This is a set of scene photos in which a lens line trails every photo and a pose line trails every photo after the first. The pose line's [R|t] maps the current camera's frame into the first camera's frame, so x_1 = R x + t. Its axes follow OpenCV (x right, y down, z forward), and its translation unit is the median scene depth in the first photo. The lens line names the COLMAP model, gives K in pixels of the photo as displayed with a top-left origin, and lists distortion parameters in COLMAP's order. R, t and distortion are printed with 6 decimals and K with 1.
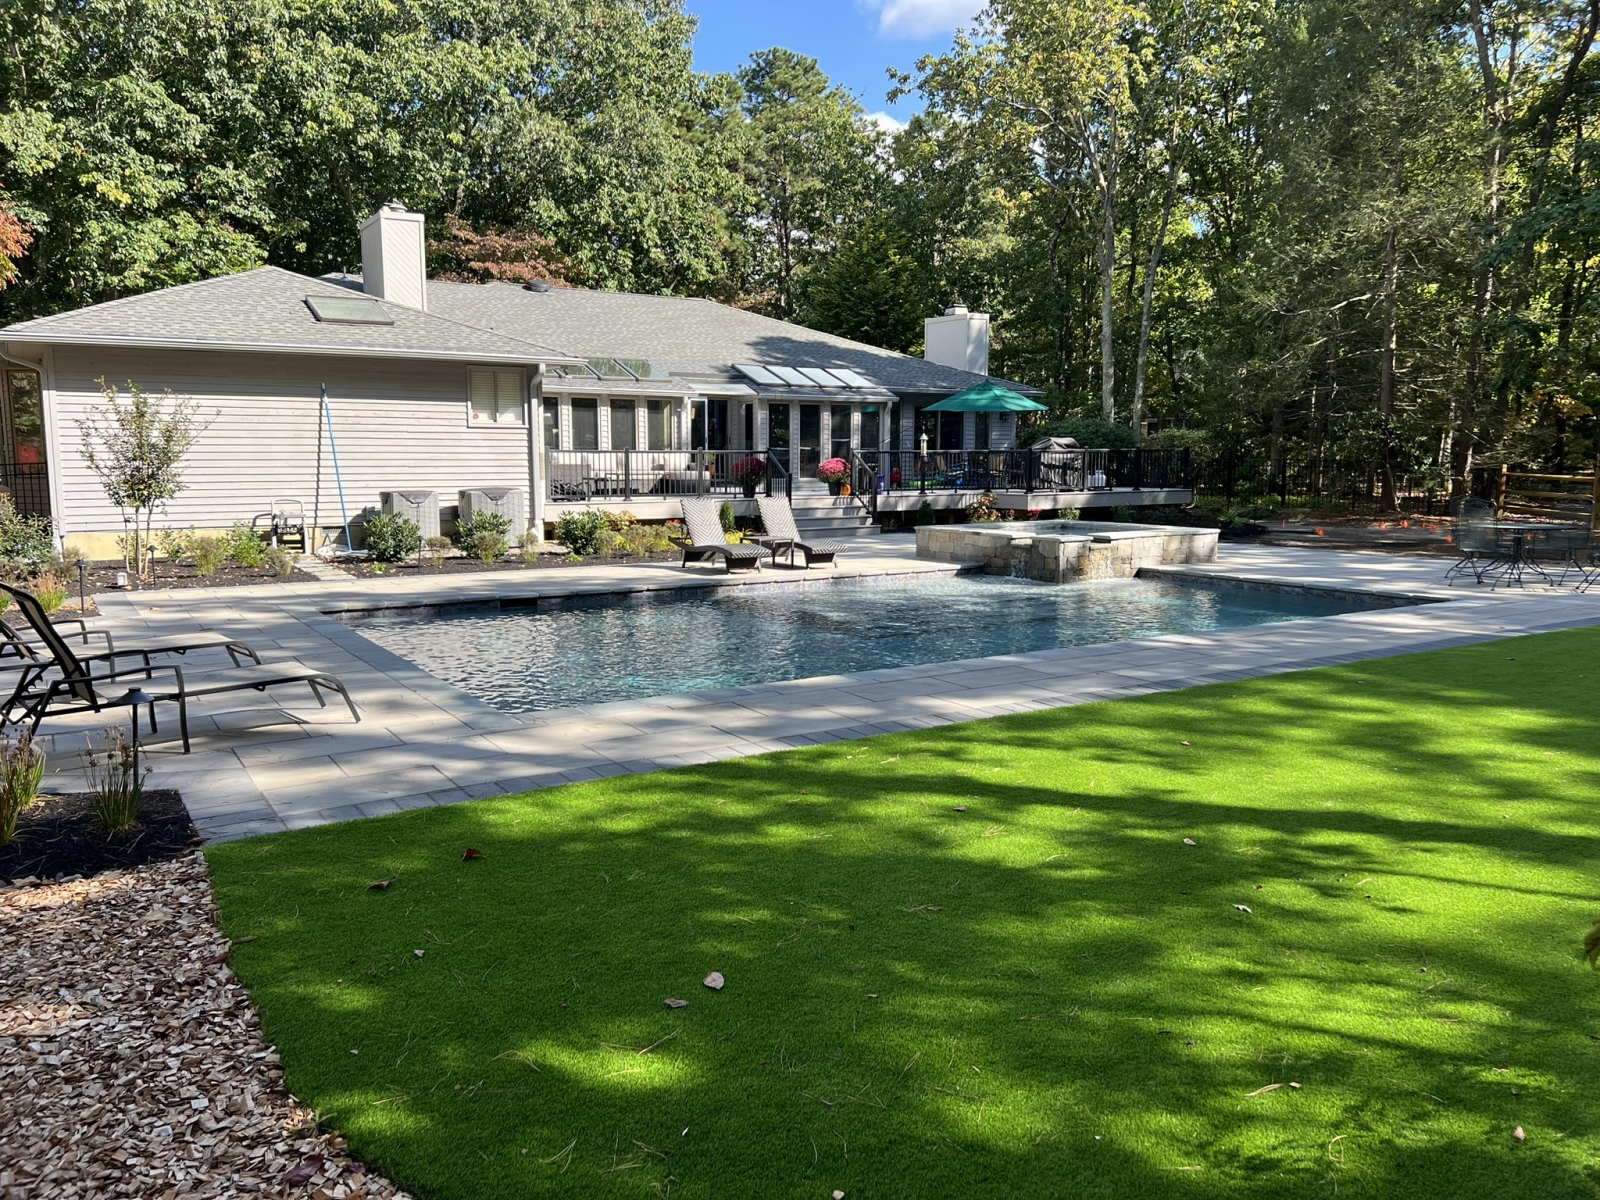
lens RADIAL K [[1200.3, 0, 797.1], [0, 1200.3, 604.7], [0, 0, 1]] dist [0.035556, -0.043873]
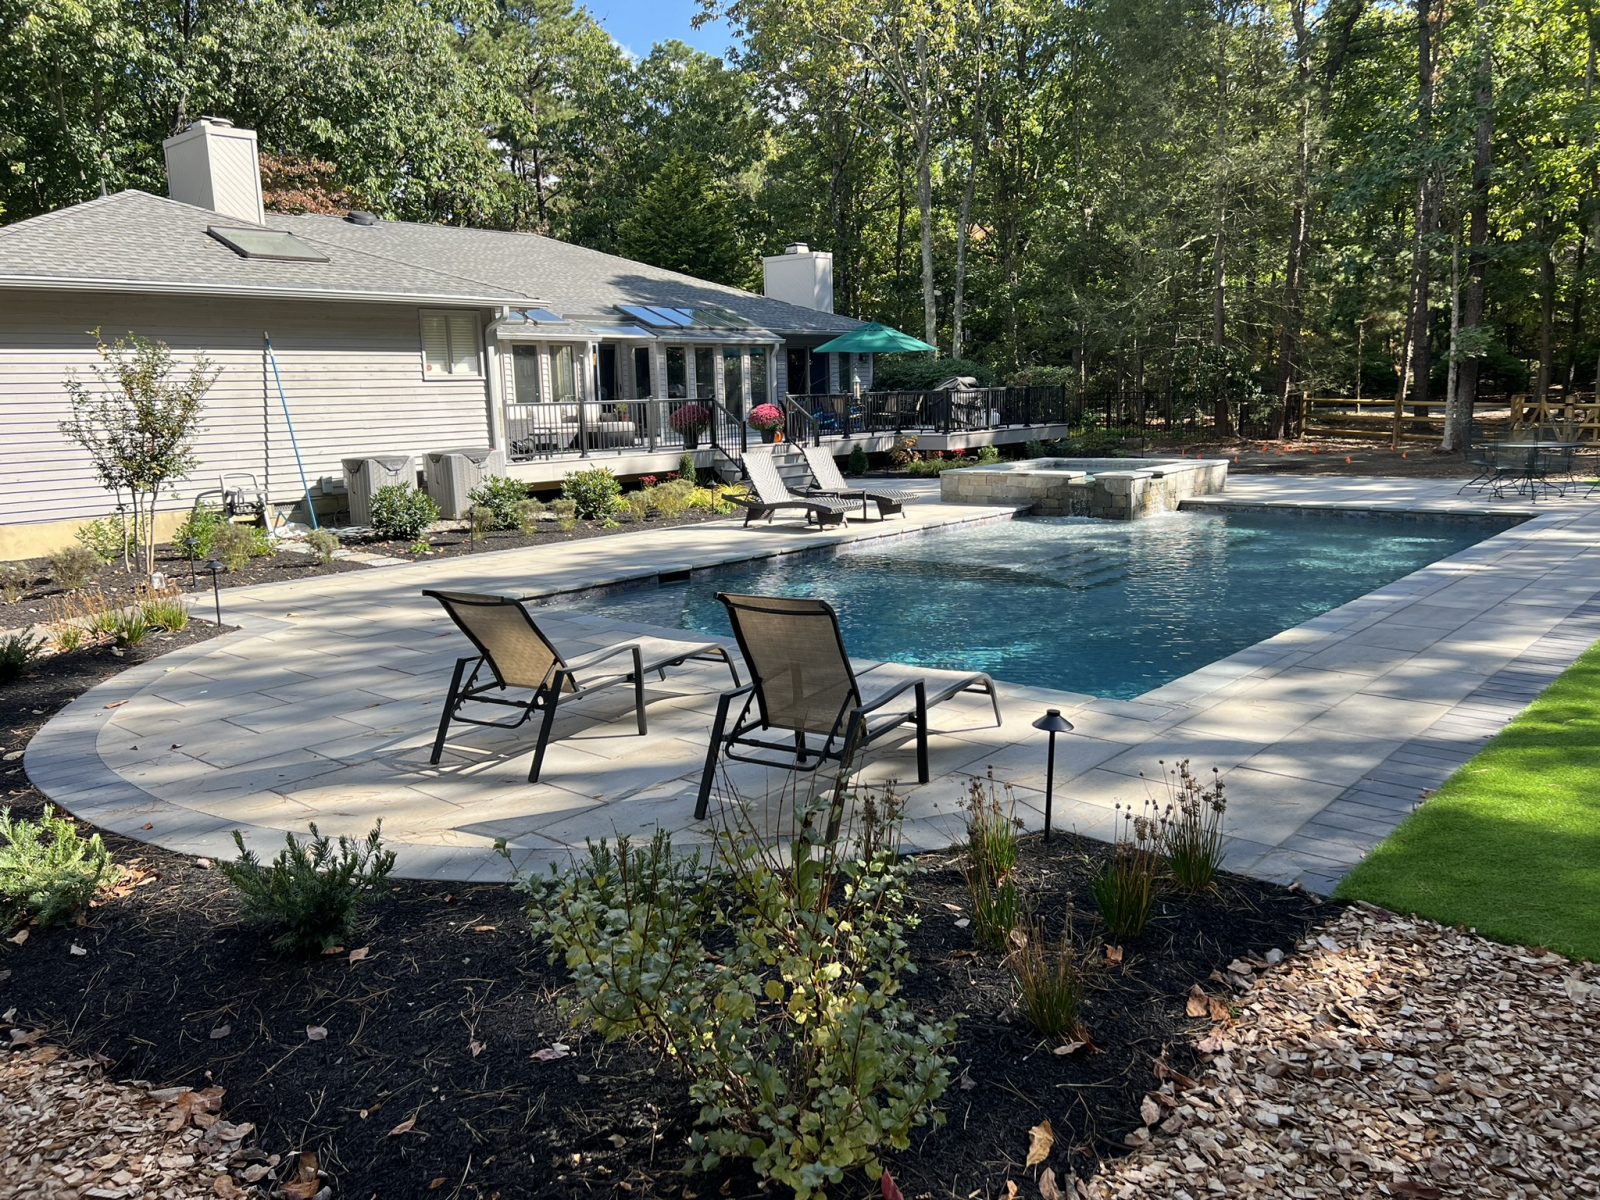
lens RADIAL K [[1200.3, 0, 813.0], [0, 1200.3, 604.8], [0, 0, 1]] dist [0.035556, -0.043873]
pose [[0.958544, -0.075972, 0.274630, -0.202165], [0.062987, 0.996453, 0.055807, -0.012784], [-0.277896, -0.036195, 0.959929, 0.059918]]
